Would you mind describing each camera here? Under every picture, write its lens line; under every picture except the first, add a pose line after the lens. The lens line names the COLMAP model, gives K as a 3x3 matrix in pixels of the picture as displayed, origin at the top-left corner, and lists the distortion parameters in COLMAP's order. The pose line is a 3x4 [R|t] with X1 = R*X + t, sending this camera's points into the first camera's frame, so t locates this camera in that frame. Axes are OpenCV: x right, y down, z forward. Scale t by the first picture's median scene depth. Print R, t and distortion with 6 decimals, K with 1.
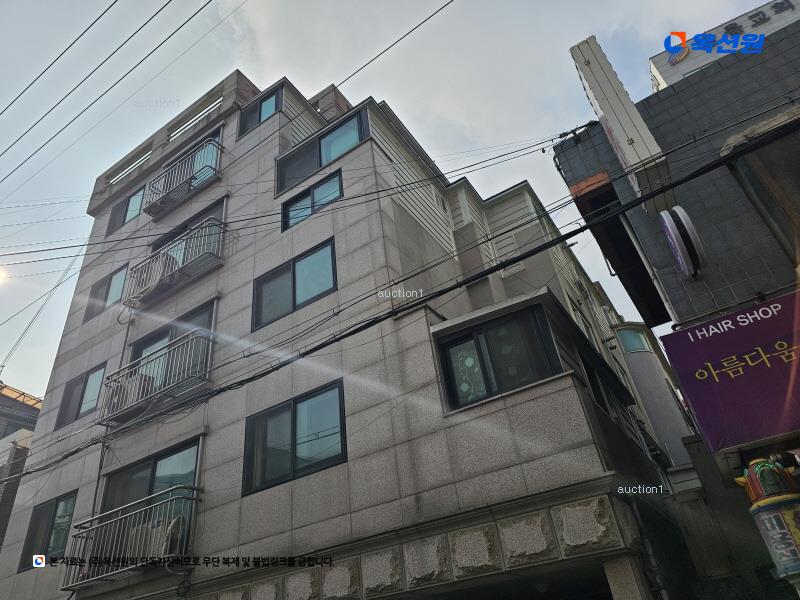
lens RADIAL K [[527.9, 0, 395.9], [0, 527.9, 302.6], [0, 0, 1]] dist [0.062372, -0.053724]
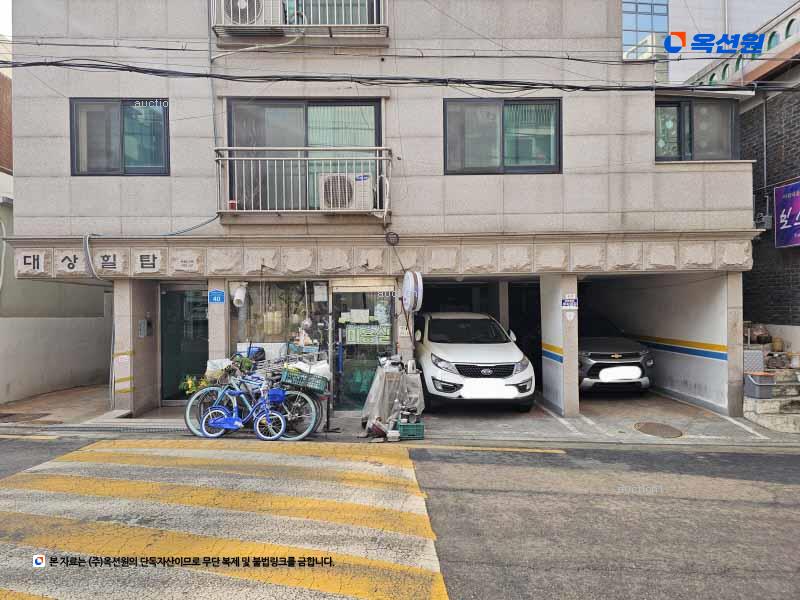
lens RADIAL K [[533.2, 0, 383.4], [0, 533.2, 298.7], [0, 0, 1]] dist [0.065105, -0.058585]
pose [[0.820637, 0.105200, 0.561683, -1.289680], [-0.384363, 0.828963, 0.406307, 0.223601], [-0.422871, -0.549321, 0.720713, 0.131941]]
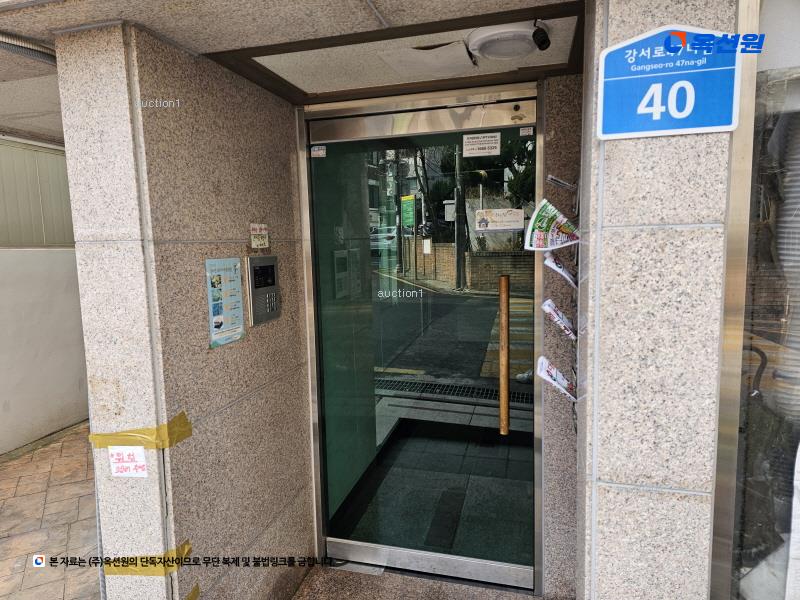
lens RADIAL K [[533.2, 0, 383.4], [0, 533.2, 298.7], [0, 0, 1]] dist [0.065105, -0.058585]
pose [[0.951759, 0.052465, 0.302327, -0.989645], [-0.233108, 0.764335, 0.601210, 0.961558], [-0.199536, -0.642682, 0.739693, 1.220420]]
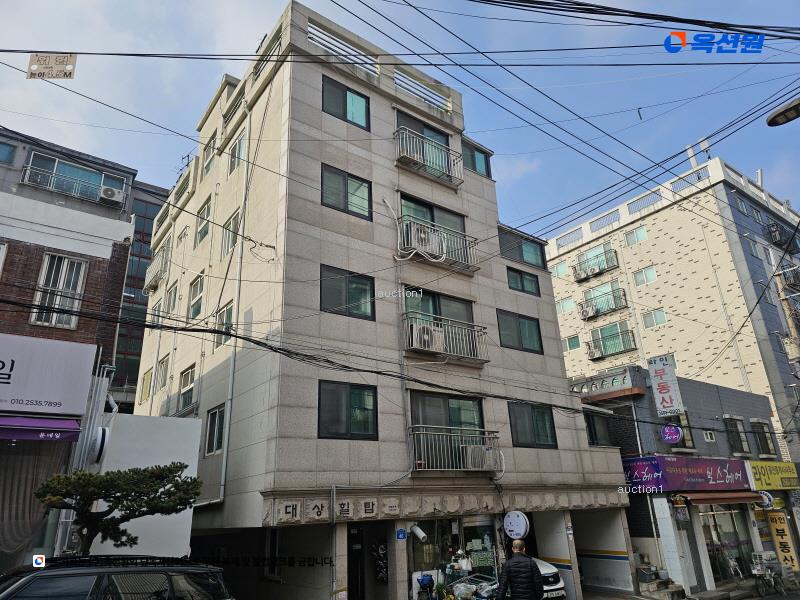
lens RADIAL K [[533.2, 0, 383.4], [0, 533.2, 298.7], [0, 0, 1]] dist [0.065105, -0.058585]
pose [[0.357639, 0.424753, 0.831672, -2.878024], [-0.526708, 0.827153, -0.195948, 0.701629], [-0.771150, -0.367970, 0.519544, 0.734390]]
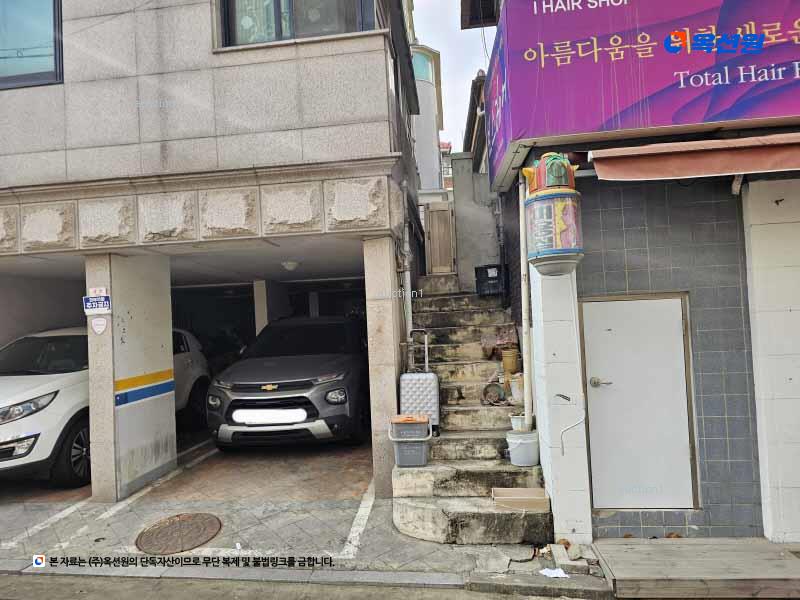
lens RADIAL K [[538.8, 0, 400.0], [0, 538.8, 300.0], [0, 0, 1]] dist [0.065581, -0.063536]
pose [[0.891770, 0.082810, 0.444846, 0.011779], [-0.293244, 0.854485, 0.428792, 0.113520], [-0.344607, -0.512833, 0.786288, 0.120410]]
